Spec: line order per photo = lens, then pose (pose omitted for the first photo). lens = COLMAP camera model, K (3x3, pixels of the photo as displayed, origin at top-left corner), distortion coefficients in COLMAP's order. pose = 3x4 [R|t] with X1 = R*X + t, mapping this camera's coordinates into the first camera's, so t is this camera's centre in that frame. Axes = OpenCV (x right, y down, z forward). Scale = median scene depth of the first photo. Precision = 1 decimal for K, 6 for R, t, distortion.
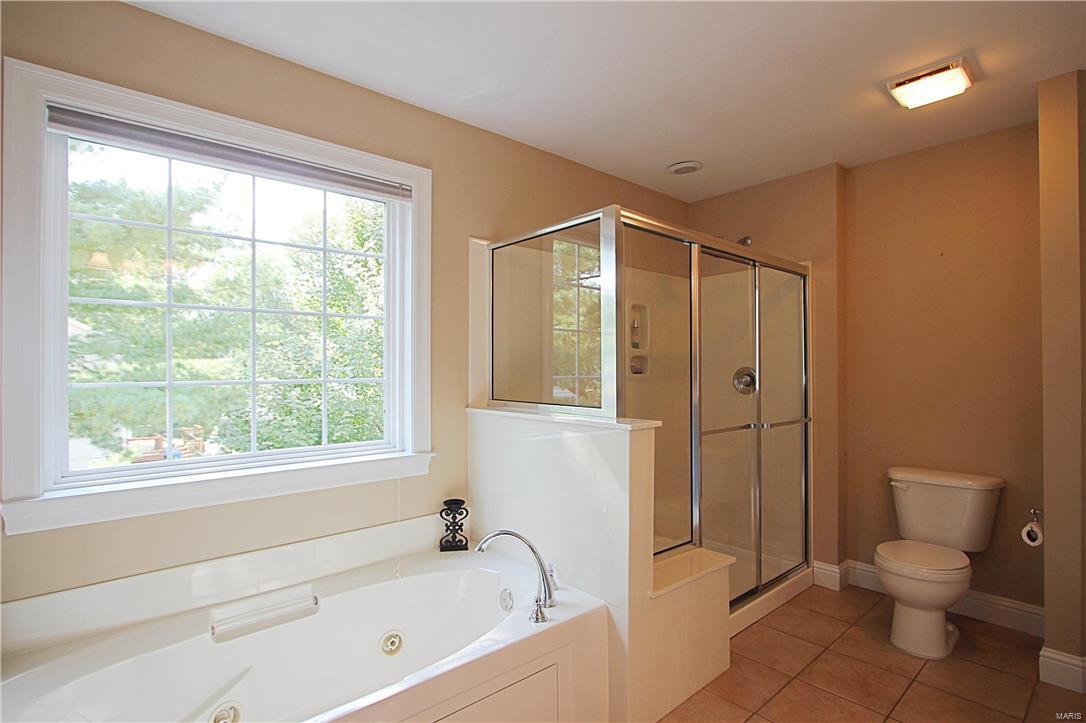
lens RADIAL K [[530.0, 0, 544.2], [0, 530.0, 366.0], [0, 0, 1]] dist [-0.018098, 0.000298]
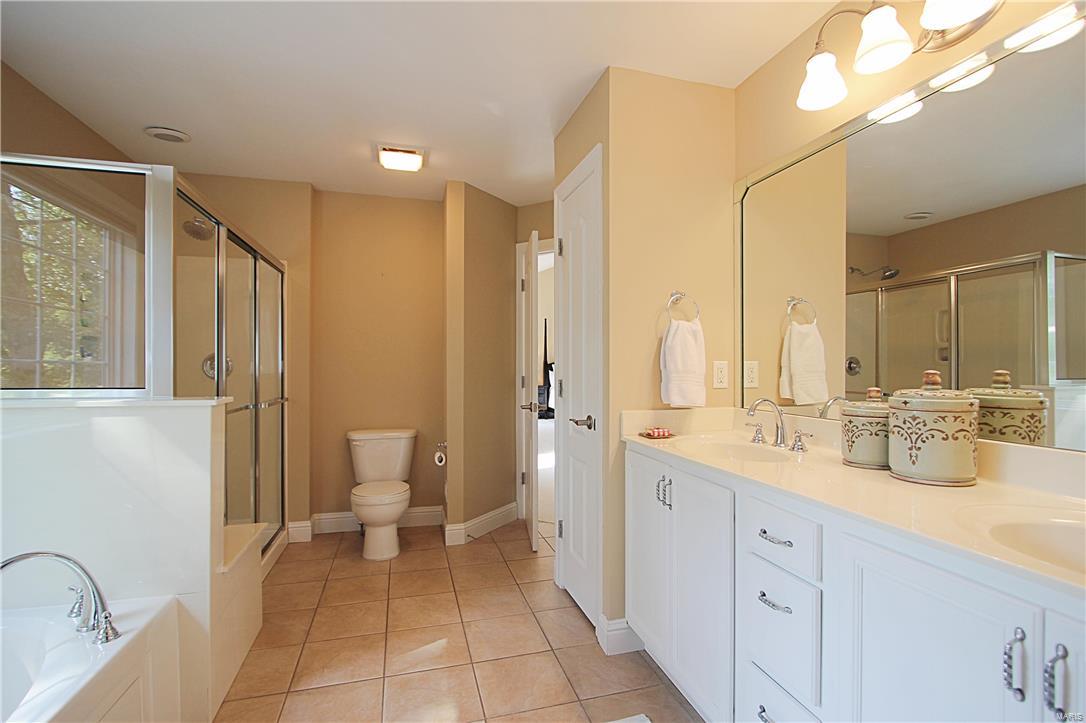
lens RADIAL K [[511.8, 0, 548.6], [0, 511.8, 365.1], [0, 0, 1]] dist [-0.000994, 0.000344]
pose [[0.426948, 0.003686, 0.904269, -0.325510], [-0.005487, 0.999984, -0.001486, 0.031951], [-0.904260, -0.004327, 0.426961, 0.017451]]
